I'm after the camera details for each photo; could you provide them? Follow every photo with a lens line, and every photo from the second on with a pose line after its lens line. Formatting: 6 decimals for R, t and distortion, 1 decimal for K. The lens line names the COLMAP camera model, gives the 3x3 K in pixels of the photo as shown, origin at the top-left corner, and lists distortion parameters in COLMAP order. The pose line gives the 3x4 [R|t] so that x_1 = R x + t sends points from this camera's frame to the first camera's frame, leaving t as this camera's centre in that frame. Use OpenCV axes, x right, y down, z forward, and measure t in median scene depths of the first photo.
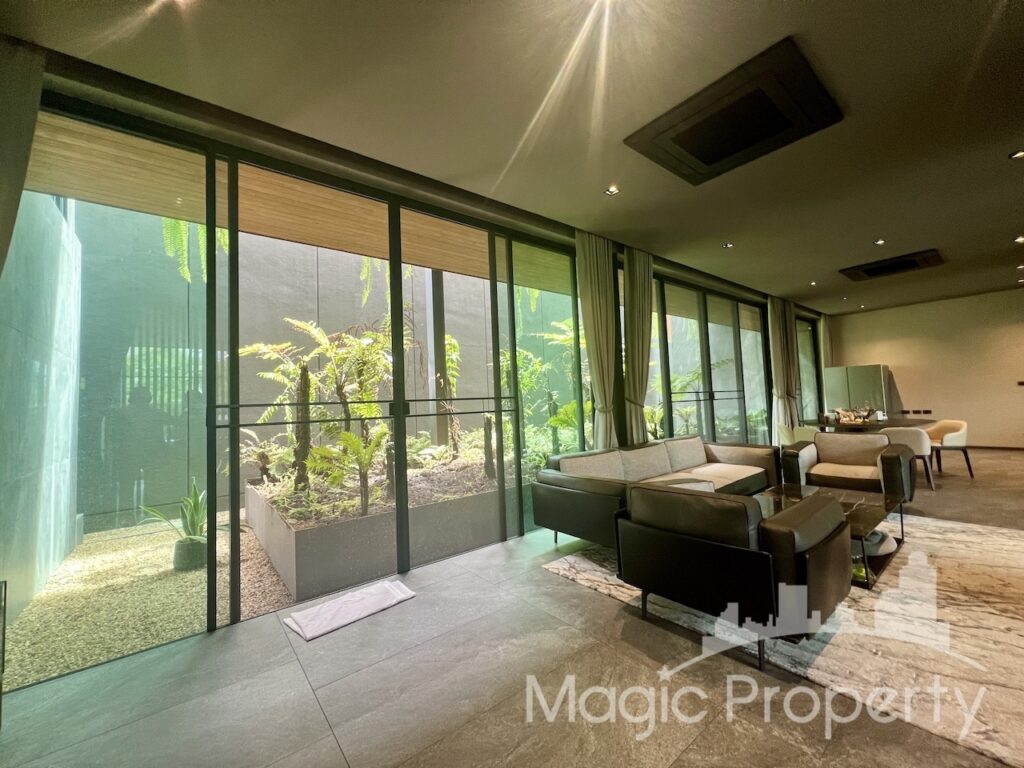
lens RADIAL K [[408.3, 0, 513.1], [0, 408.3, 382.3], [0, 0, 1]] dist [-0.003860, 0.001190]
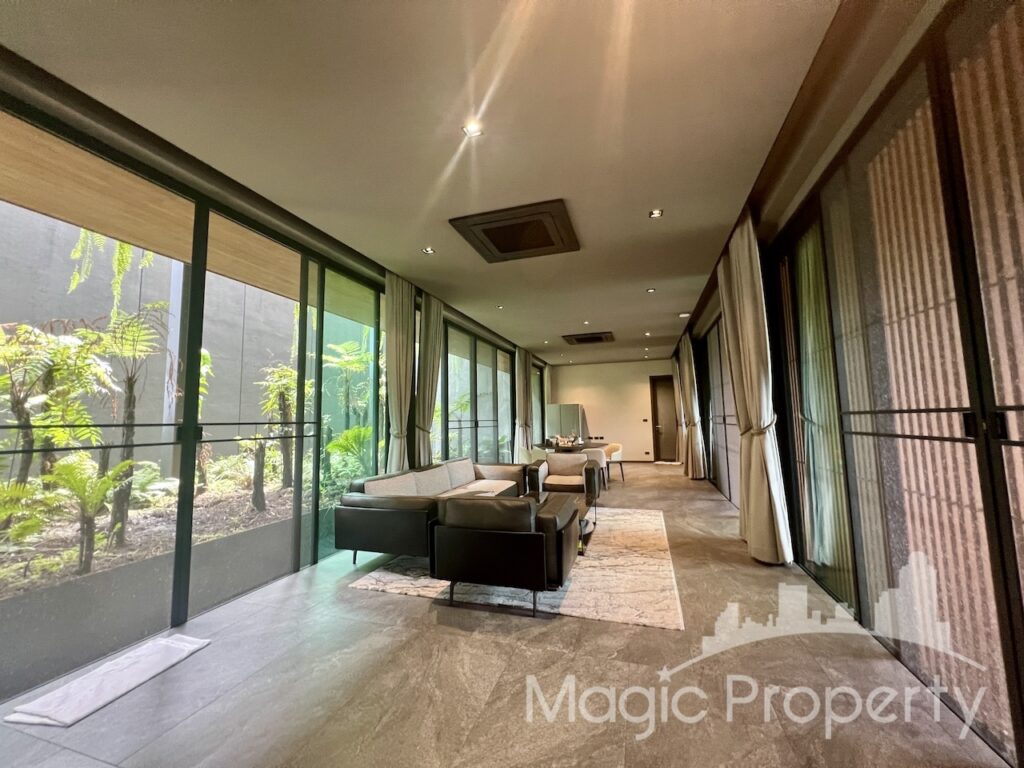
lens RADIAL K [[408.3, 0, 511.2], [0, 408.3, 383.9], [0, 0, 1]] dist [-0.003860, 0.001190]
pose [[0.831108, 0.075253, 0.550996, -0.171251], [-0.043943, 0.996591, -0.069828, -0.009073], [-0.554372, 0.033822, 0.831581, -0.101906]]
